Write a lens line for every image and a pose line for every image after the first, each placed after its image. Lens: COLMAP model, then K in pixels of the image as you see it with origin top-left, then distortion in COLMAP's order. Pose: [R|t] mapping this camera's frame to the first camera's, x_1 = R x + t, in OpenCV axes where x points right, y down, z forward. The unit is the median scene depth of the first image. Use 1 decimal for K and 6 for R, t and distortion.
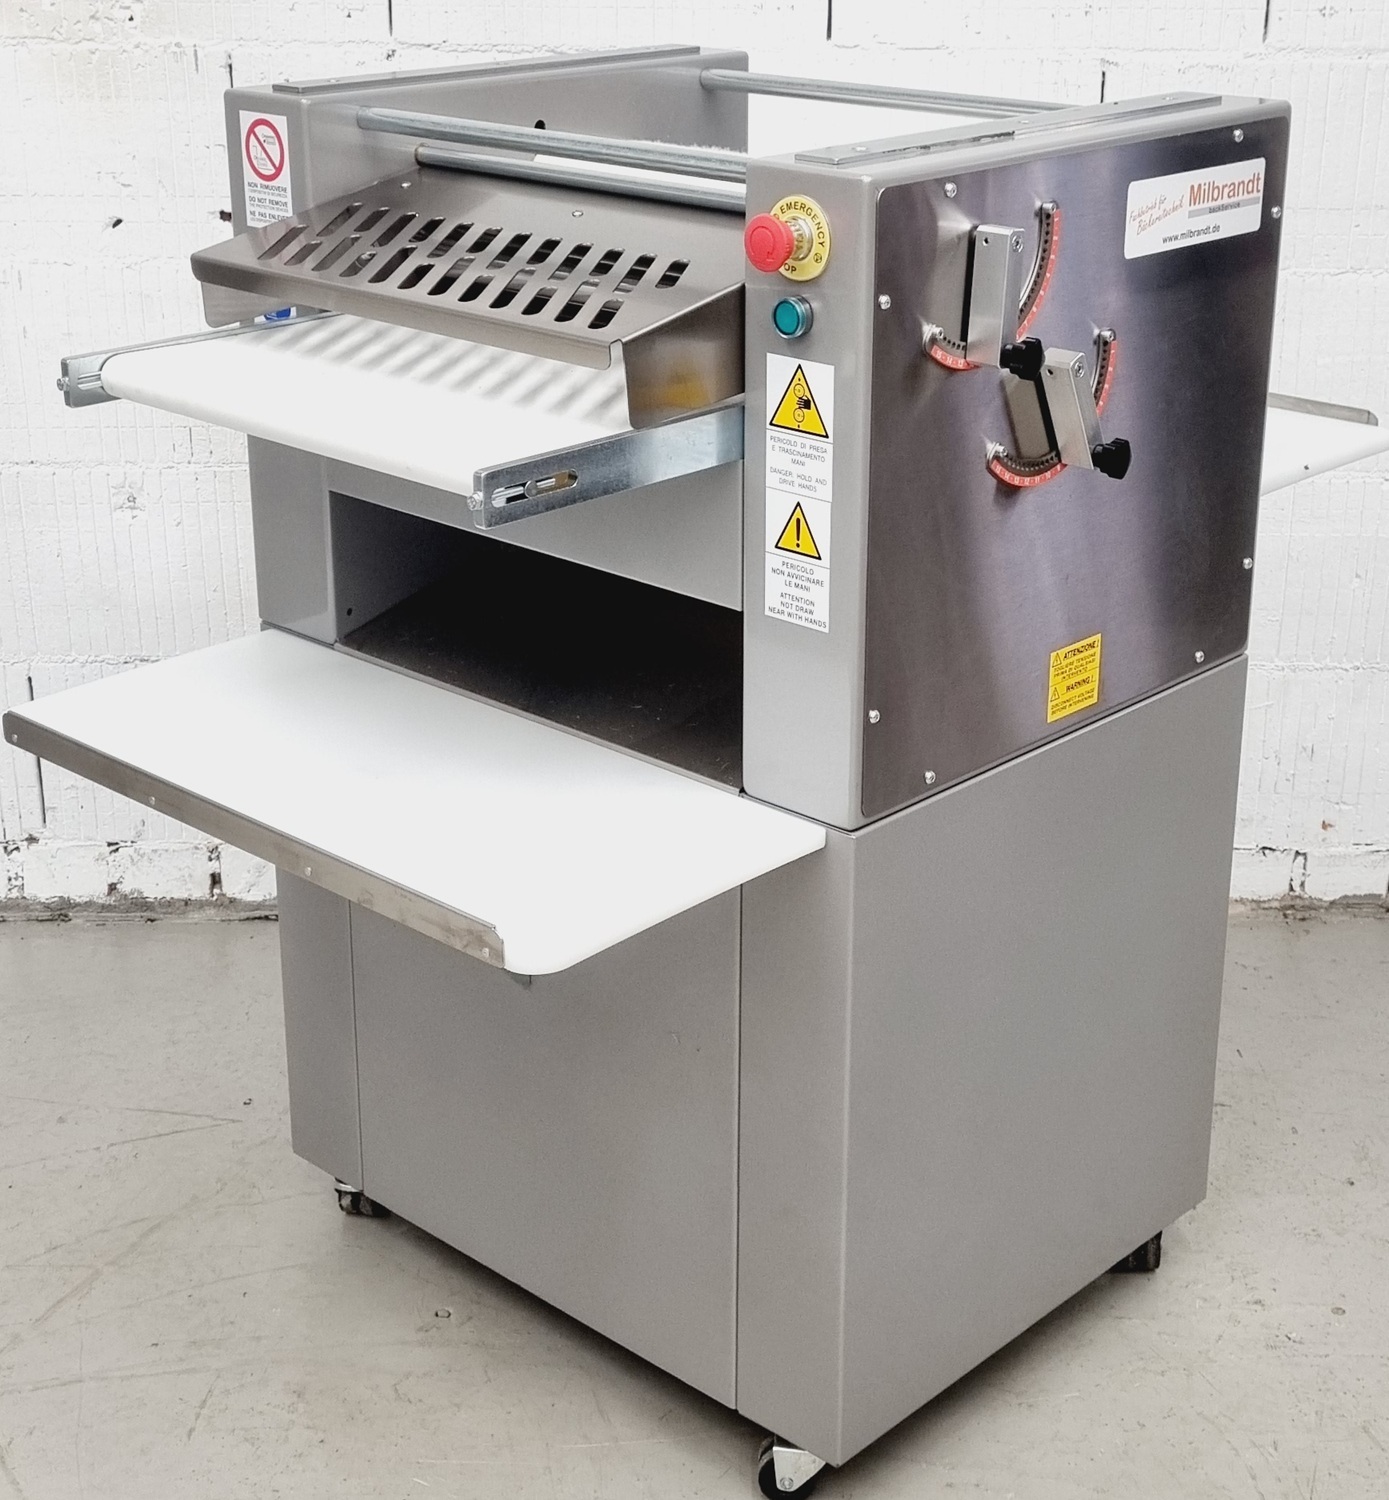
lens RADIAL K [[2453.3, 0, 694.0], [0, 2453.3, 697.7], [0, 0, 1]] dist [0.035024, 0.022679]
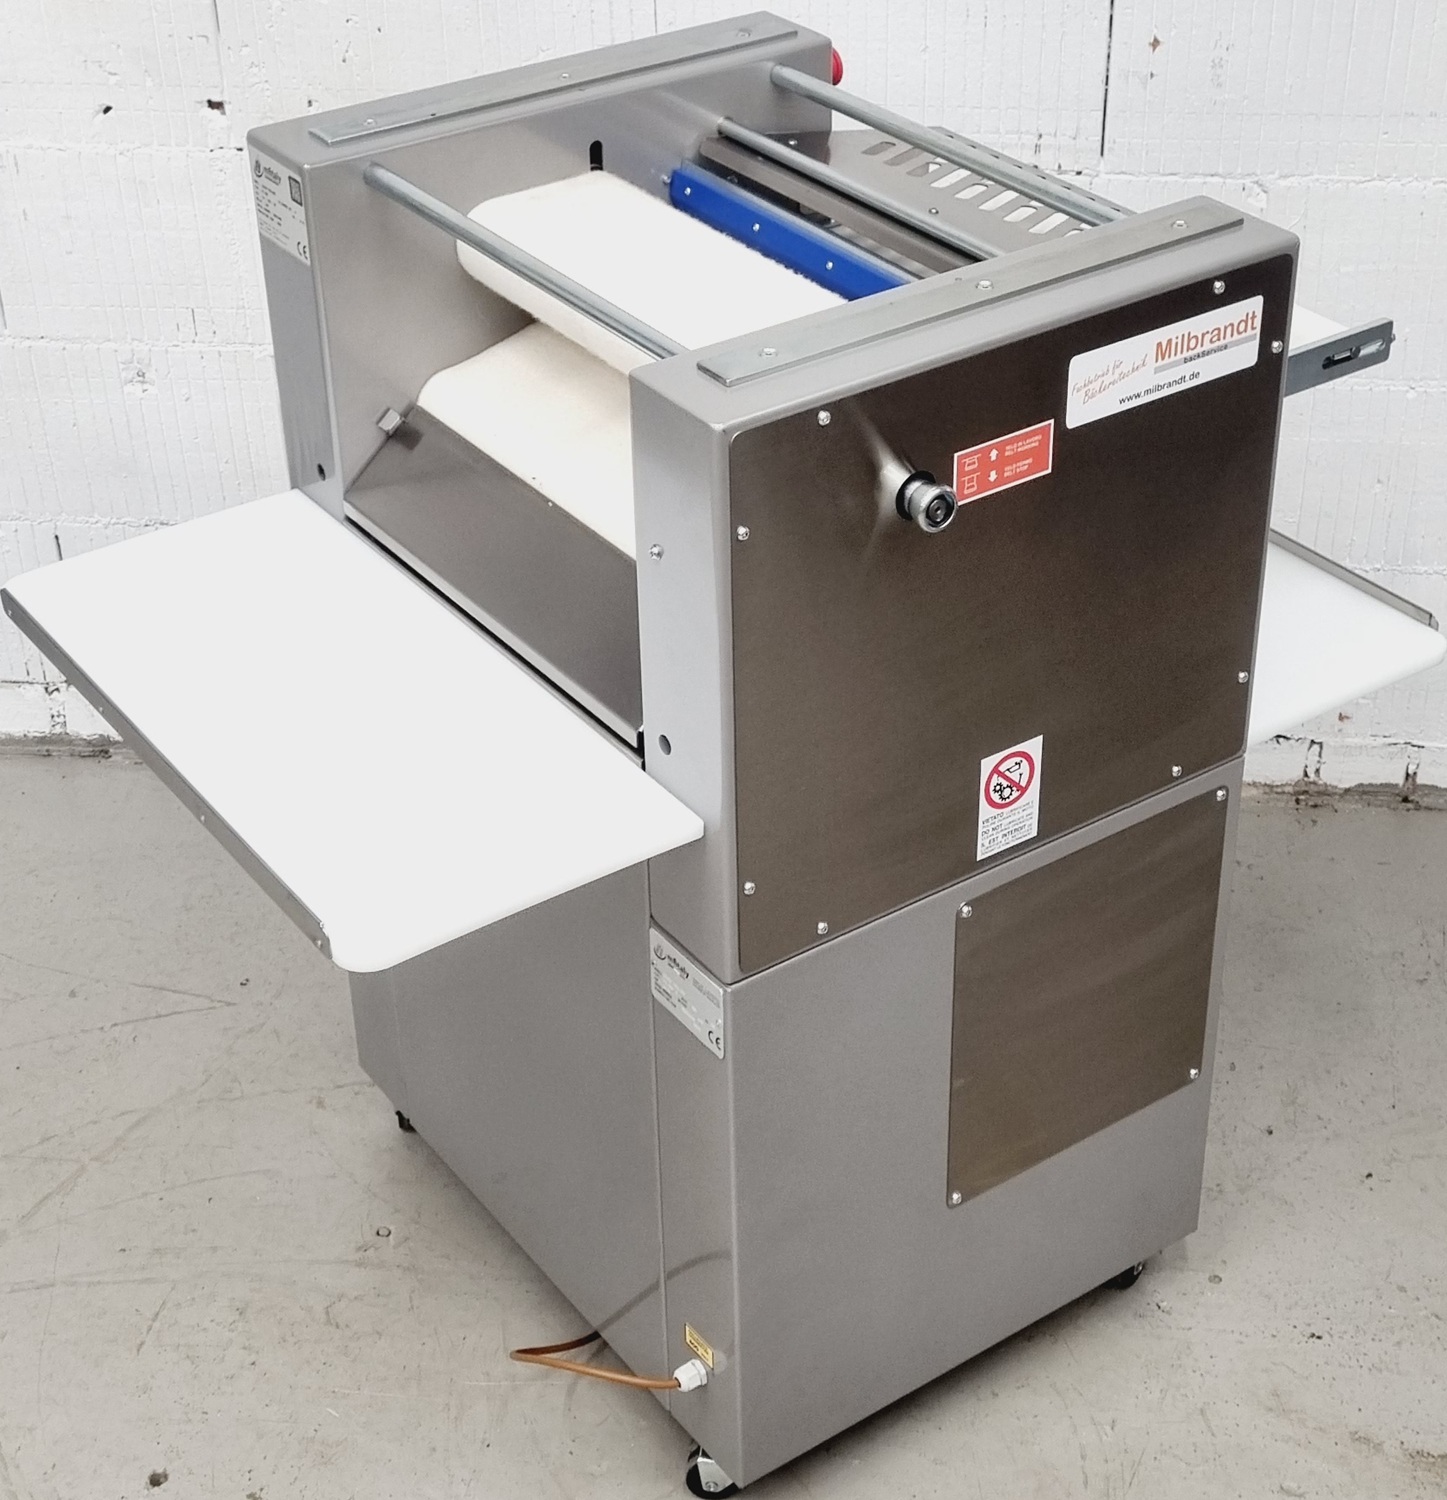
lens RADIAL K [[2615.8, 0, 723.5], [0, 2615.8, 750.0], [0, 0, 1]] dist [0.032718, -0.019739]
pose [[0.993925, 0.040754, -0.102238, 0.166687], [-0.017186, 0.974991, 0.221577, -0.230395], [0.108711, -0.218474, 0.969769, -0.067063]]
